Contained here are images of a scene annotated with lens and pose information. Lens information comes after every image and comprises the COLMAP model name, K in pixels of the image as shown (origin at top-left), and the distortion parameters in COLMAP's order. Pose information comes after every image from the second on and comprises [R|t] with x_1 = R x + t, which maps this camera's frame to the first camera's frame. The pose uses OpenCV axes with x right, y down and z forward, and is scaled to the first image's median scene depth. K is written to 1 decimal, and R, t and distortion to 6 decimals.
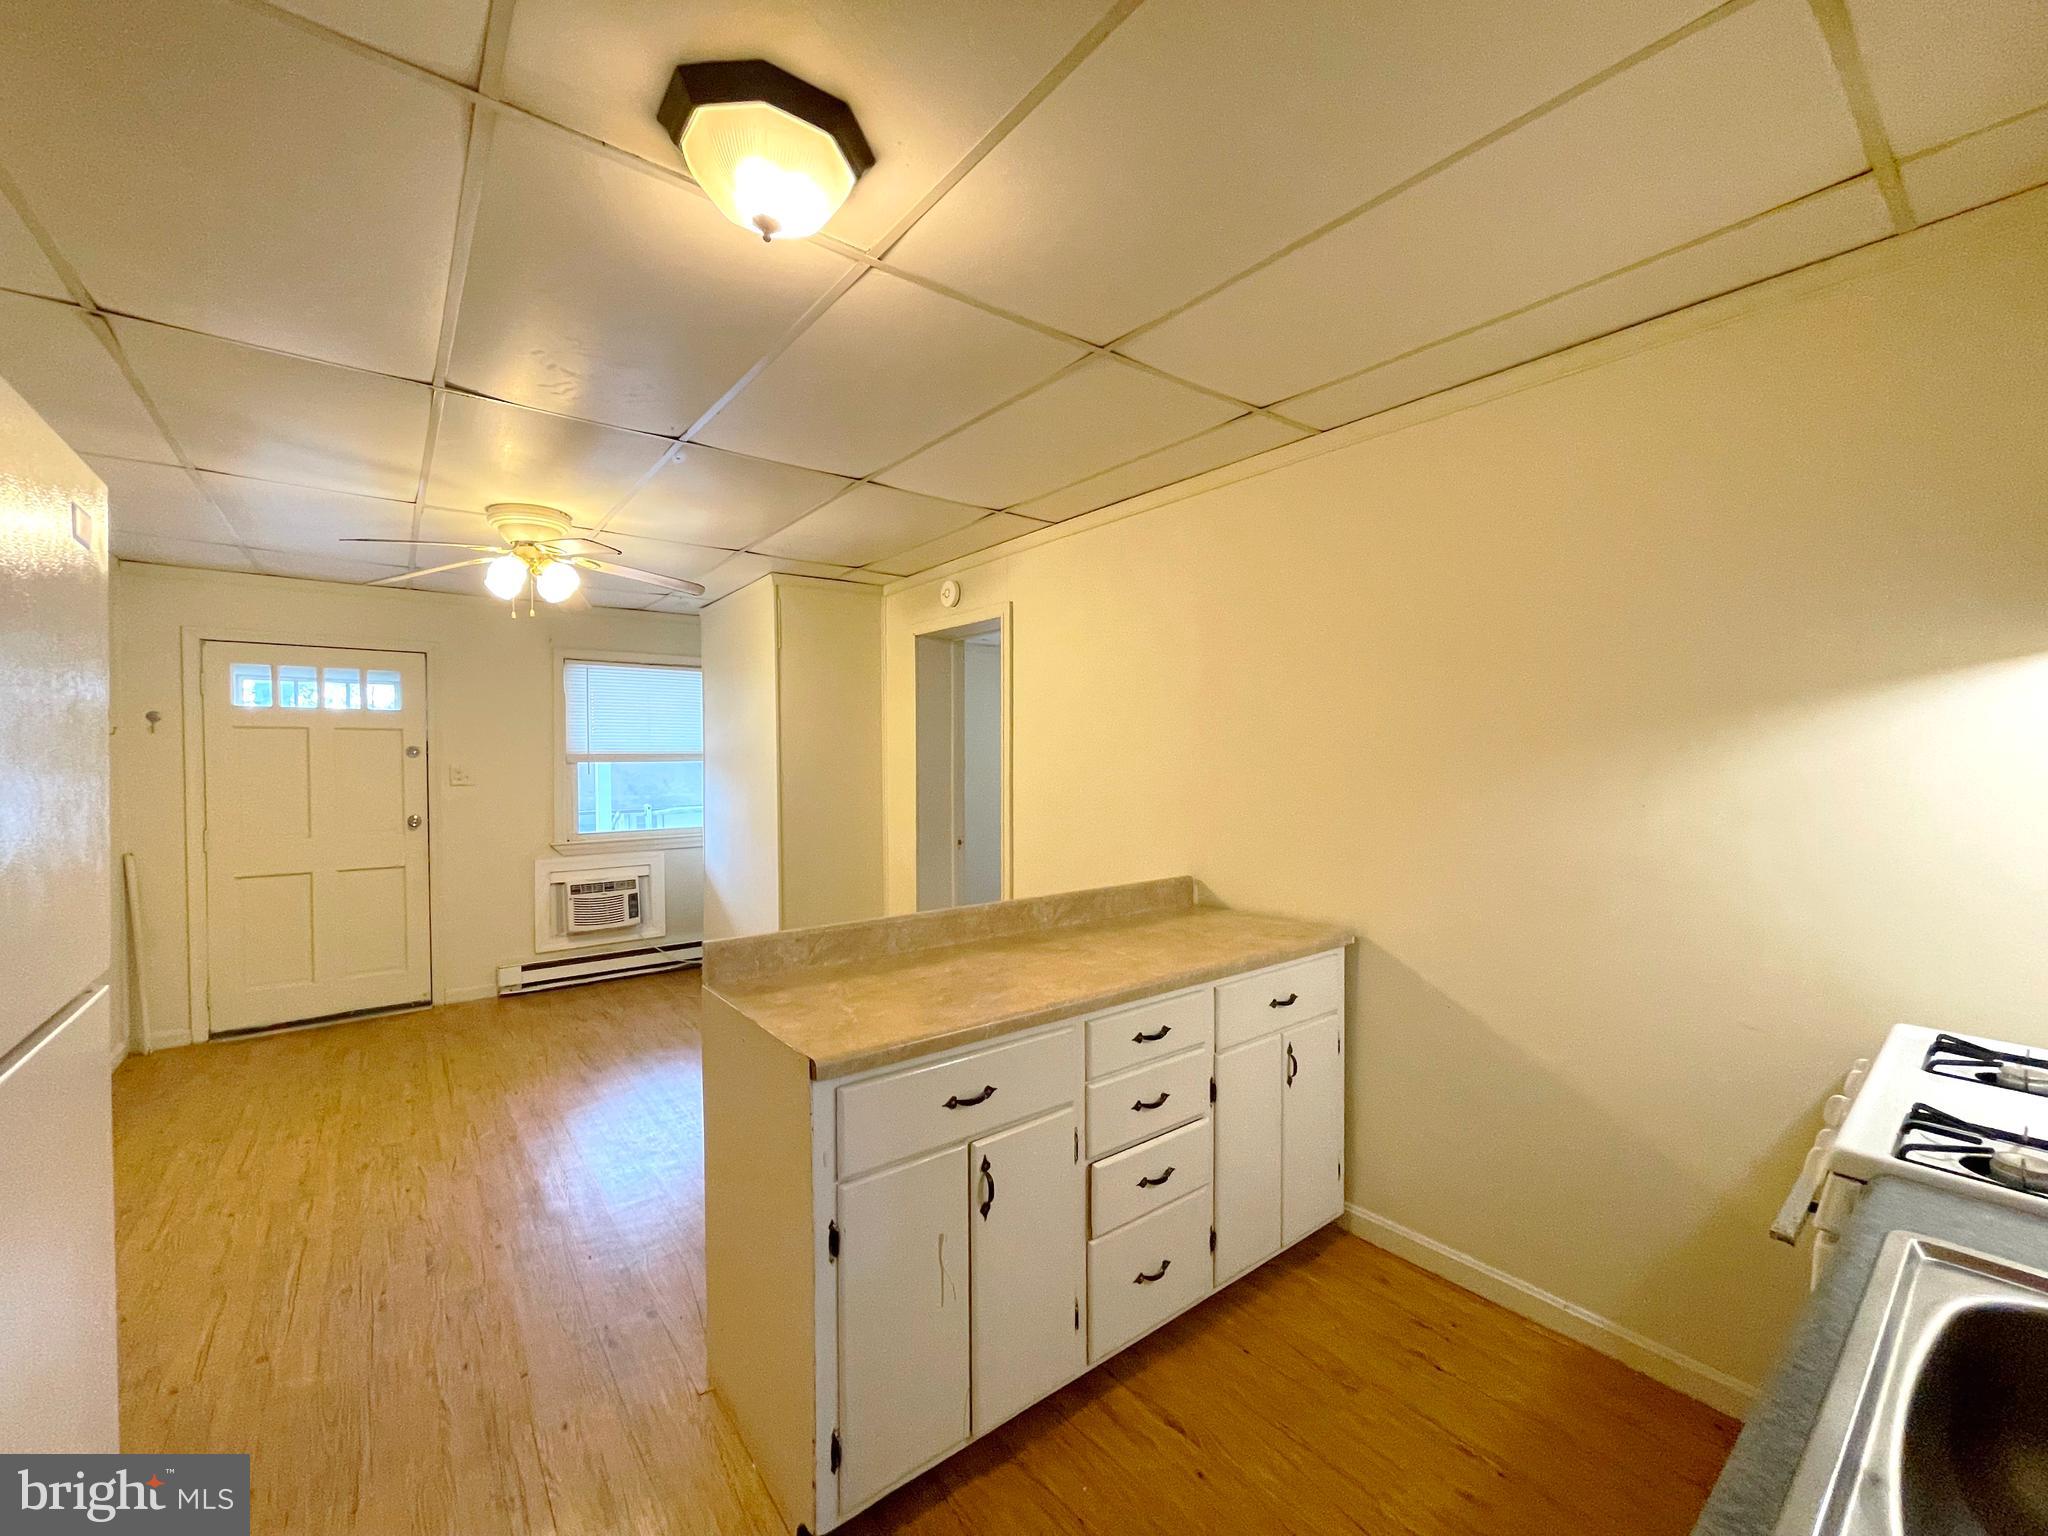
lens RADIAL K [[828.6, 0, 1020.9], [0, 828.6, 768.8], [0, 0, 1]] dist [0.001025, 0.000325]
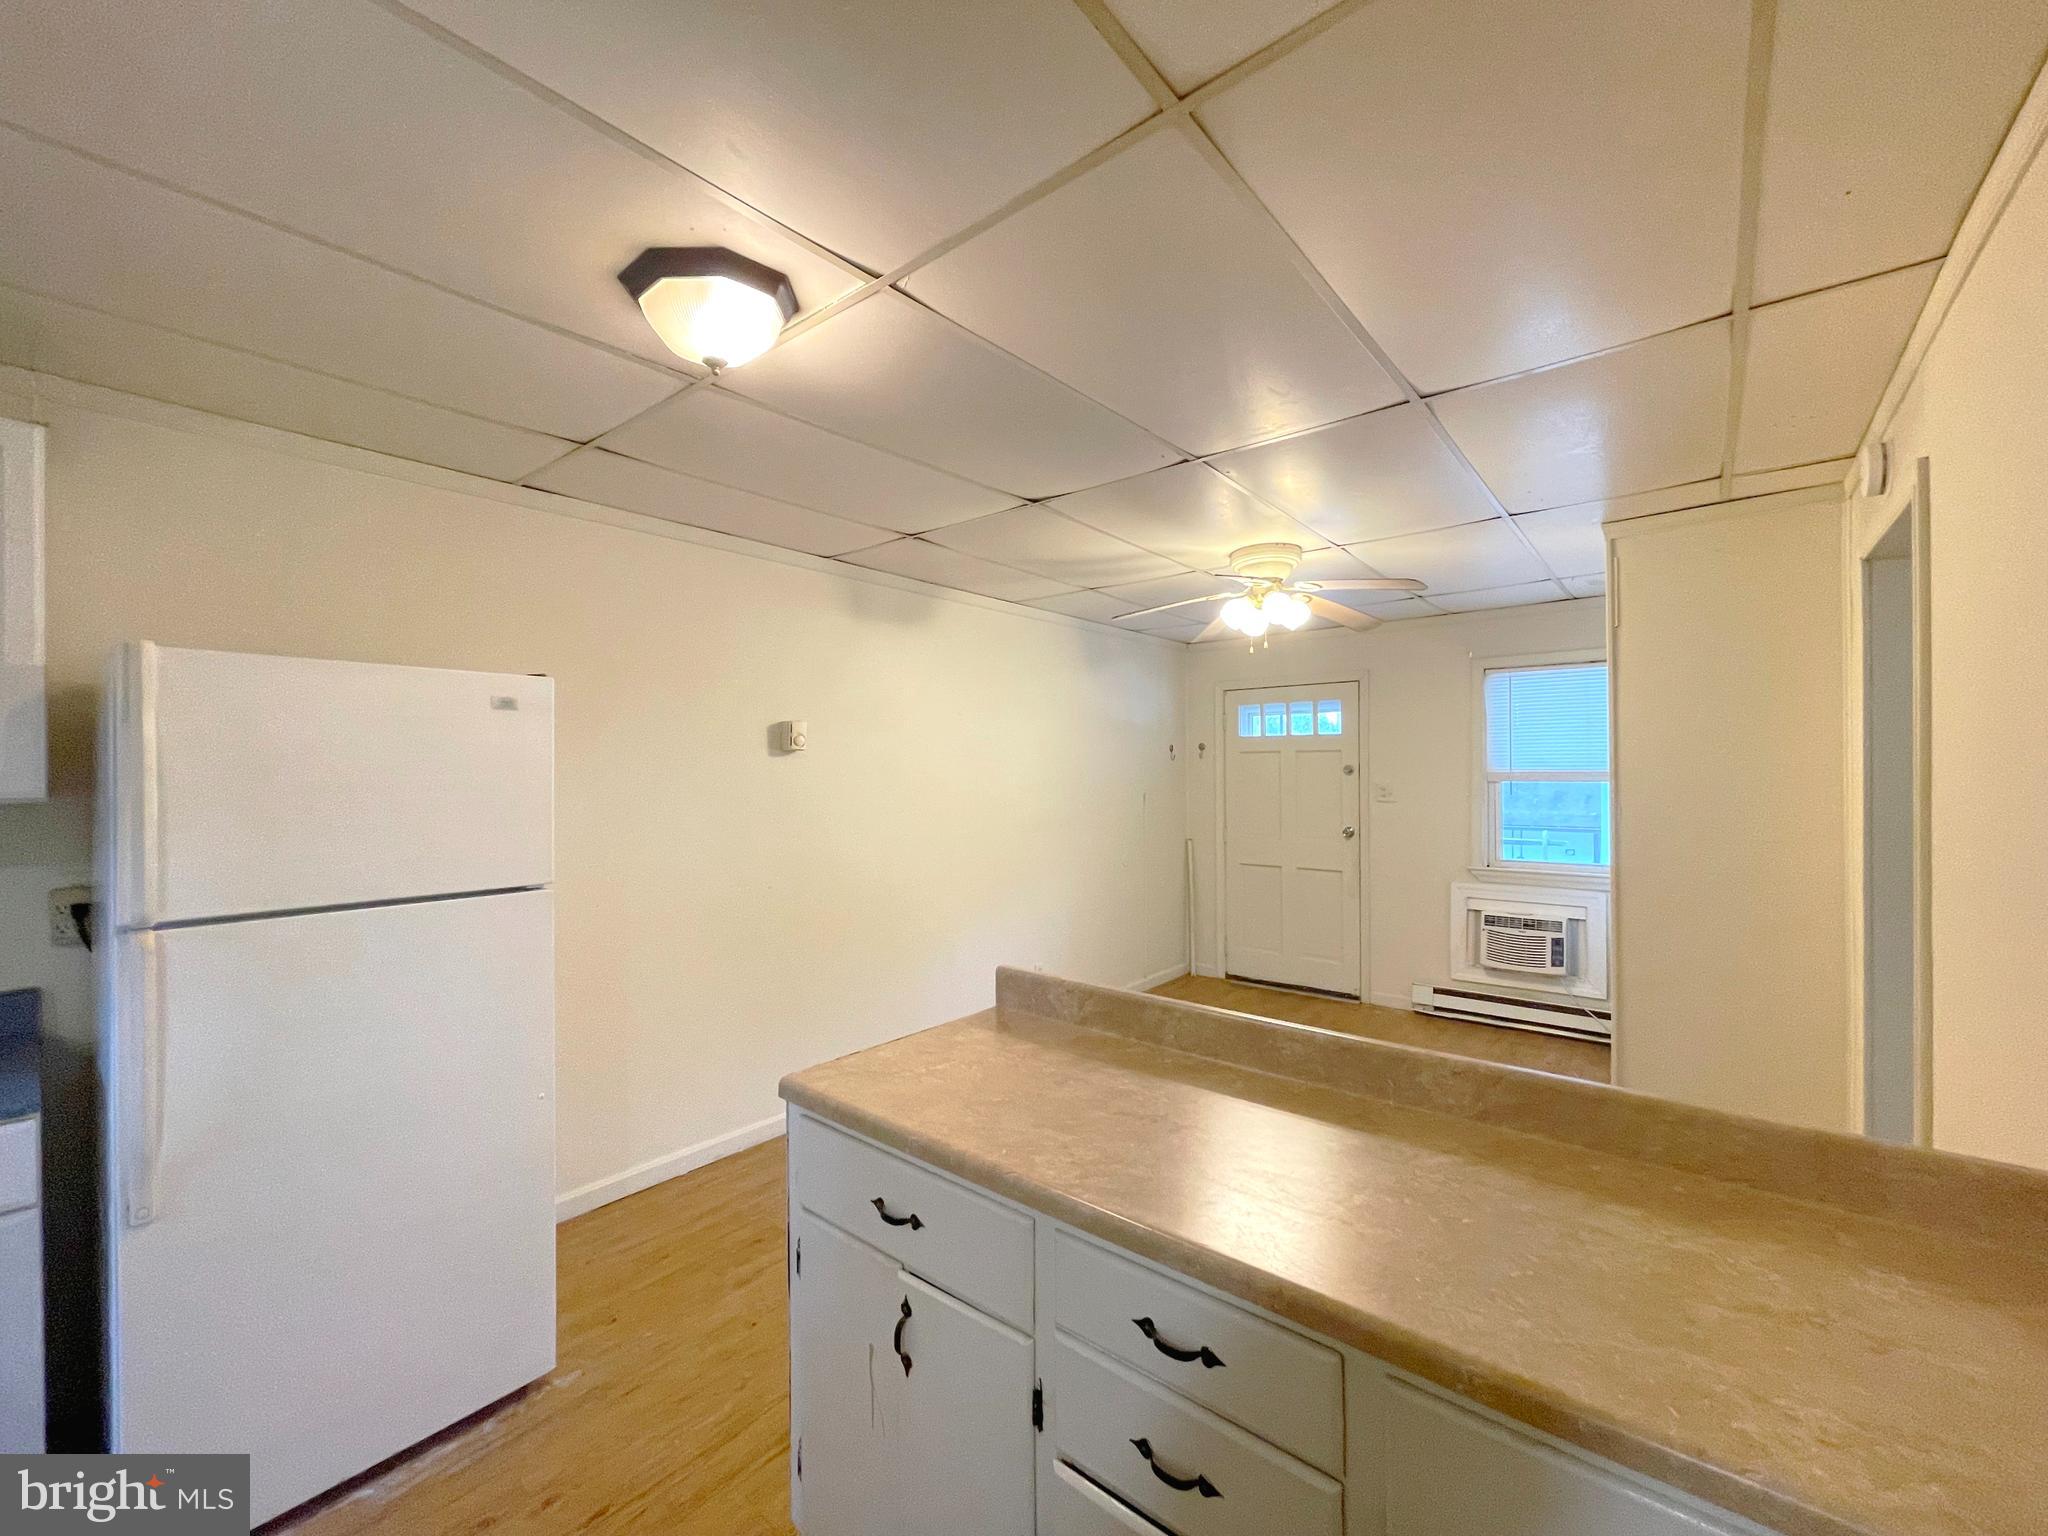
lens RADIAL K [[828.6, 0, 1020.9], [0, 828.6, 768.8], [0, 0, 1]] dist [0.001025, 0.000325]
pose [[0.211476, 0.001416, -0.977382, 0.277696], [-0.009539, 0.999954, -0.000616, -0.017941], [0.977337, 0.009454, 0.211479, 0.336902]]
